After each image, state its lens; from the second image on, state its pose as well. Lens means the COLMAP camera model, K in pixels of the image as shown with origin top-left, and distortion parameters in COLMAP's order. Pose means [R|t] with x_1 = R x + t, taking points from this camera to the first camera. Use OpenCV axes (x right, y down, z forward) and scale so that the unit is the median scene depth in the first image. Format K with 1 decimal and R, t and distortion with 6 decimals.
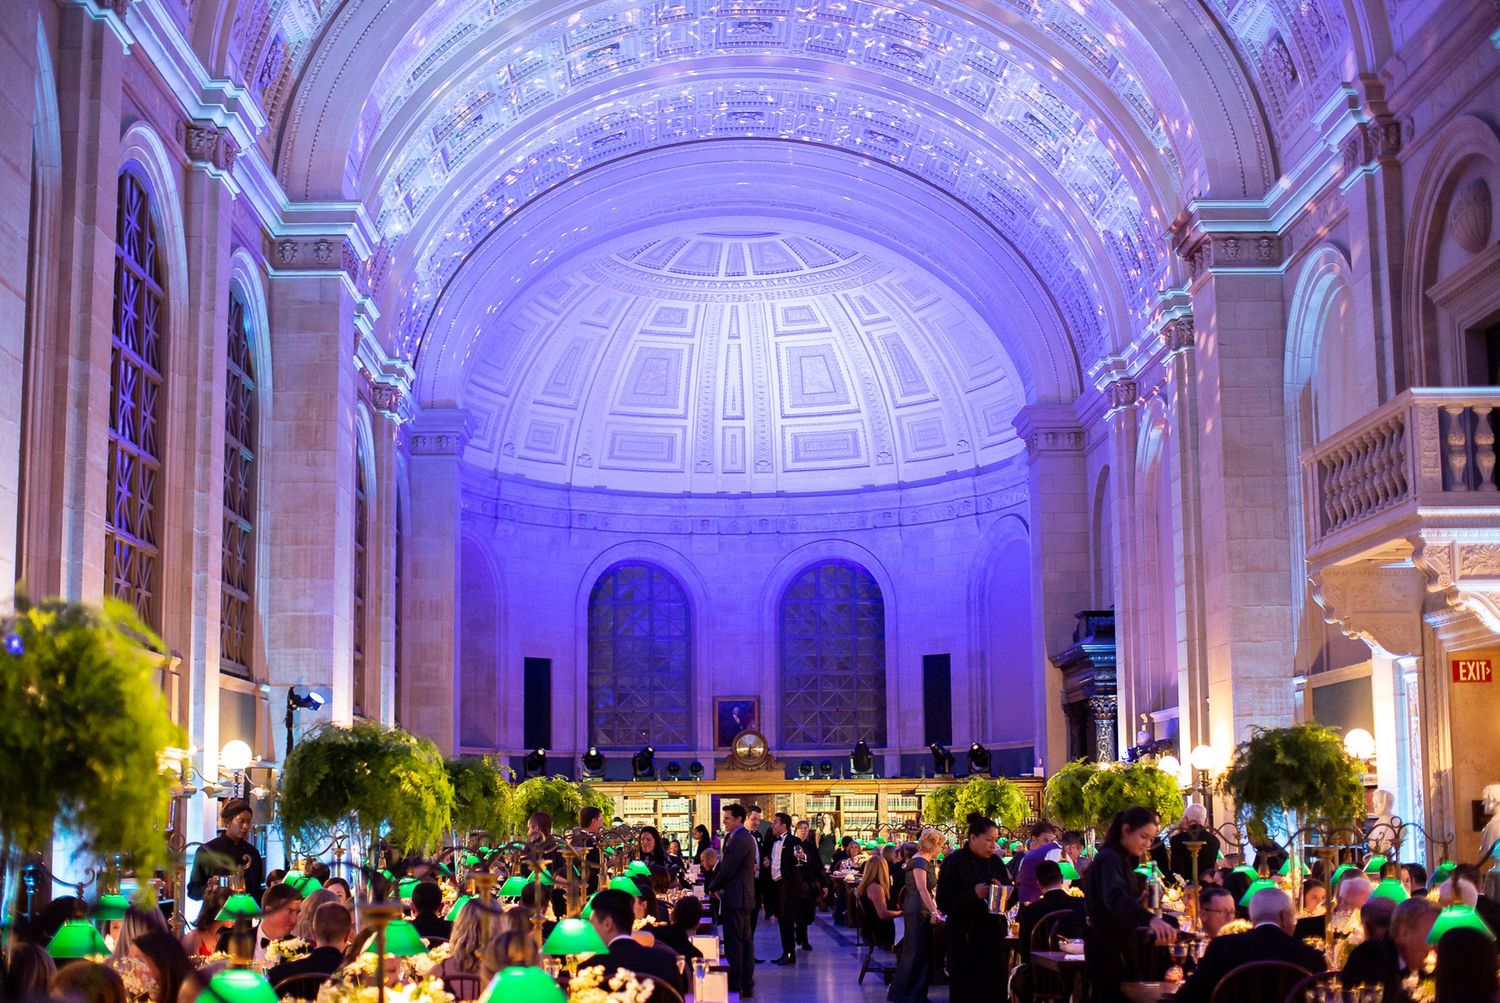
lens RADIAL K [[2002.5, 0, 750.0], [0, 2002.5, 501.5], [0, 0, 1]] dist [-0.116167, 0.005446]
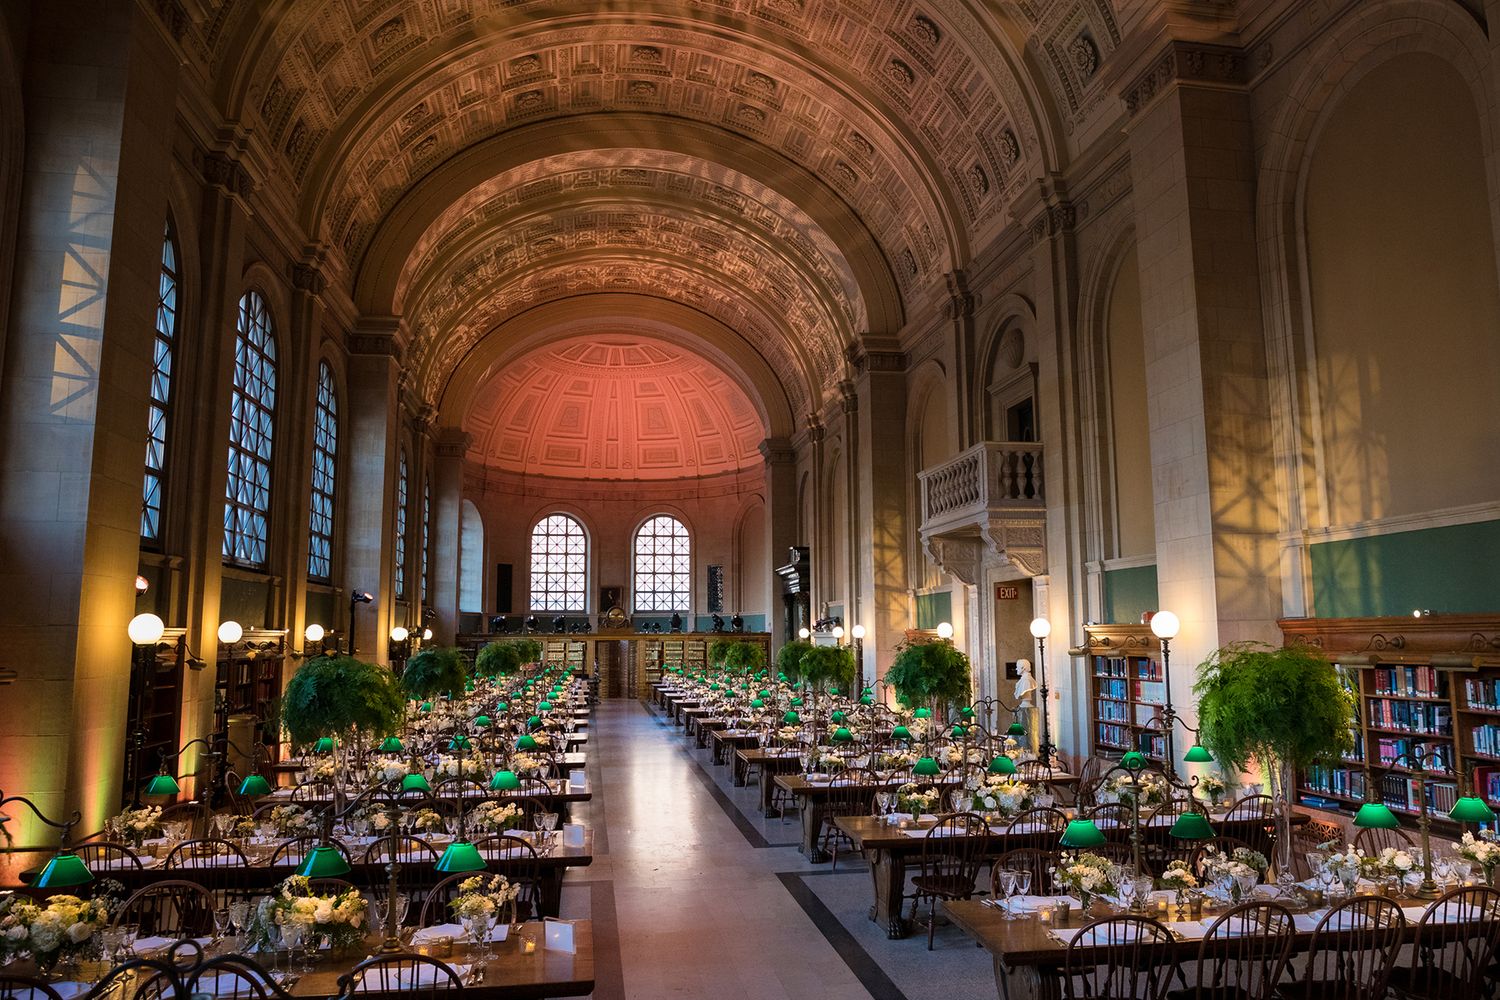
lens RADIAL K [[975.3, 0, 752.6], [0, 975.3, 473.2], [0, 0, 1]] dist [-0.124593, 0.112239]
pose [[0.991004, 0.024981, 0.131480, 0.005198], [-0.024473, 0.999685, -0.005481, -0.013041], [-0.131576, 0.002214, 0.991304, 0.103852]]
